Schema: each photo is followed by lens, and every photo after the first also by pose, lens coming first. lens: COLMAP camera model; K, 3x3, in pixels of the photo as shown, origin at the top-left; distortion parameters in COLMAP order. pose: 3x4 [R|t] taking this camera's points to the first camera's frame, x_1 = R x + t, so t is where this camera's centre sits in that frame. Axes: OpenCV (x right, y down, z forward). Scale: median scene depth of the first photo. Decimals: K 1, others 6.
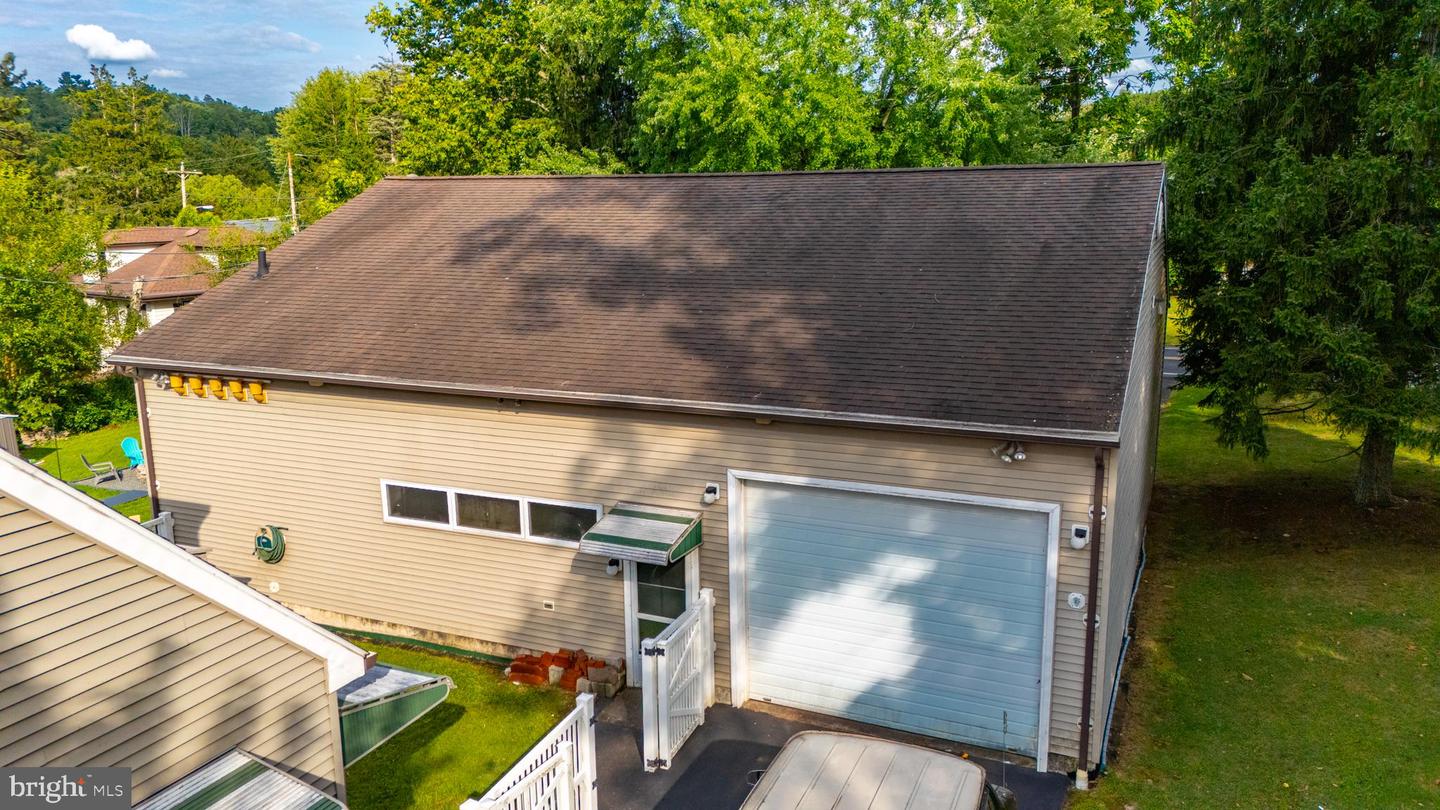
lens RADIAL K [[1076.3, 0, 720.0], [0, 1076.3, 405.0], [0, 0, 1]] dist [0.094122, -0.126900]
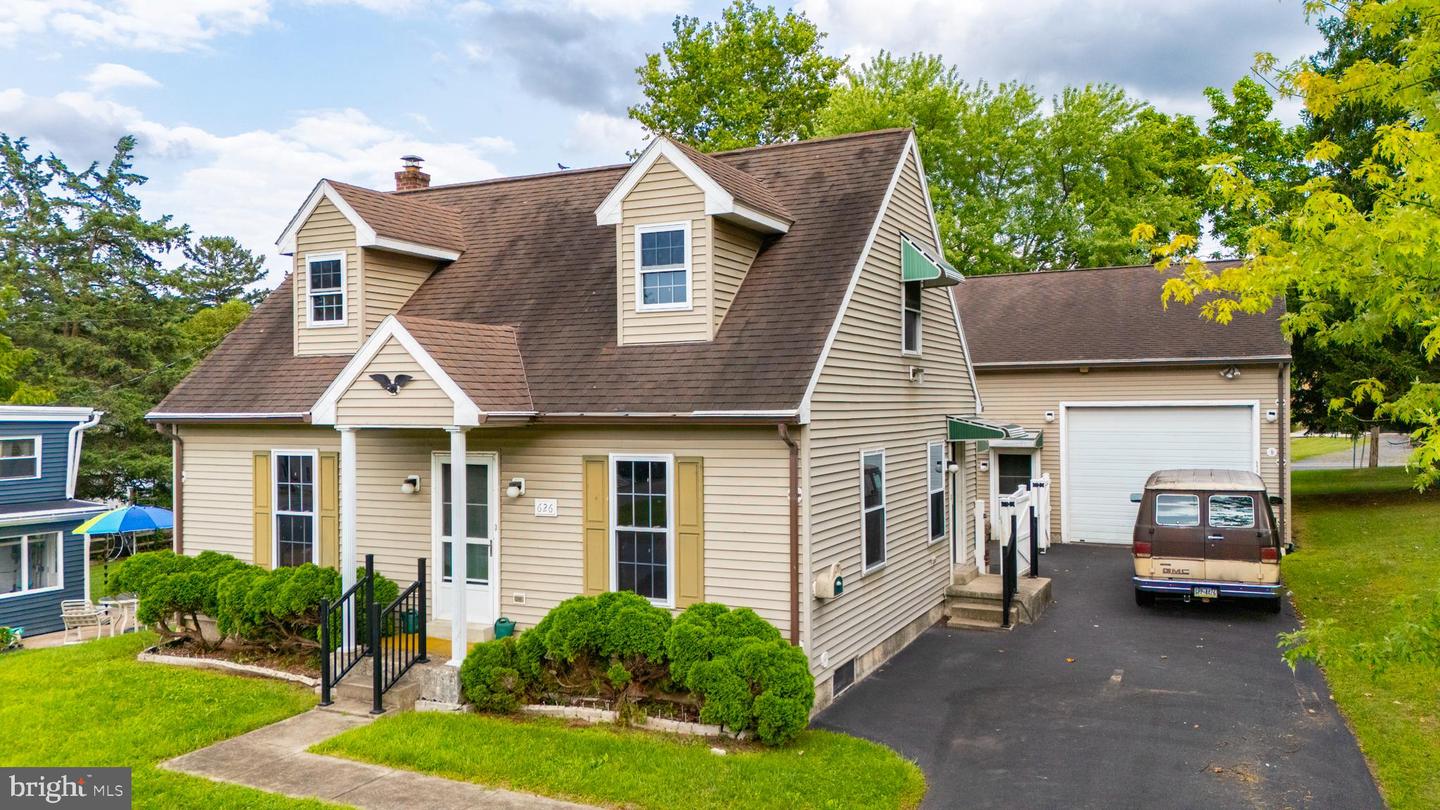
lens RADIAL K [[1076.3, 0, 720.0], [0, 1076.3, 405.0], [0, 0, 1]] dist [0.094122, -0.126900]
pose [[0.999460, 0.001606, -0.032814, -0.487187], [-0.008016, 0.980540, -0.196156, 0.413297], [0.031860, 0.196313, 0.980024, -0.775700]]
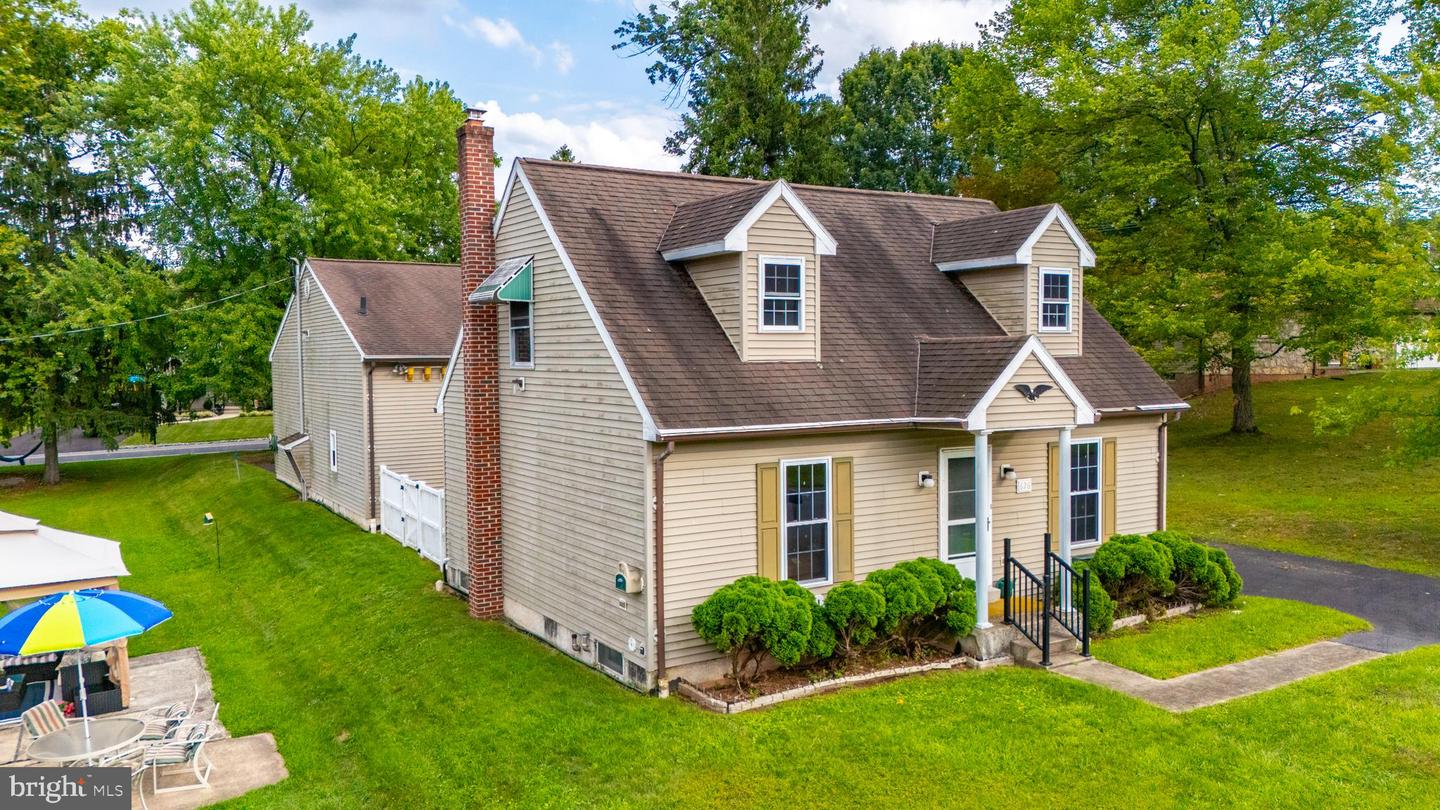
lens RADIAL K [[1076.3, 0, 720.0], [0, 1076.3, 405.0], [0, 0, 1]] dist [0.094122, -0.126900]
pose [[0.555261, -0.032153, 0.831055, -1.887886], [0.171773, 0.982141, -0.076770, 0.260476], [-0.813744, 0.185380, 0.550867, -0.232267]]
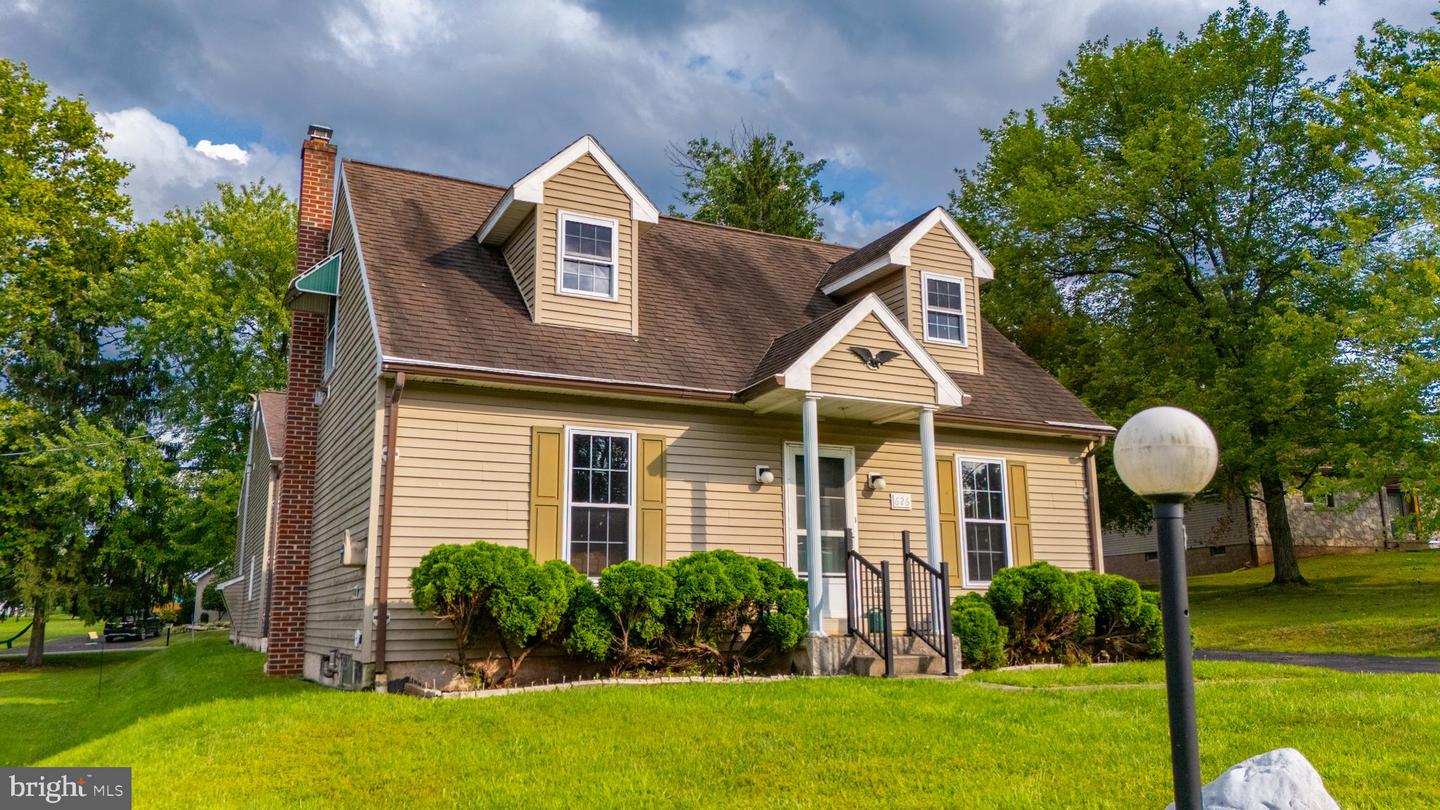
lens RADIAL K [[1069.3, 0, 723.2], [0, 1069.3, 397.5], [0, 0, 1]] dist [0.107674, -0.135369]
pose [[0.623895, 0.162611, 0.764403, -1.581097], [0.161427, 0.930205, -0.329636, 0.533472], [-0.764654, 0.329054, 0.554101, -0.288331]]
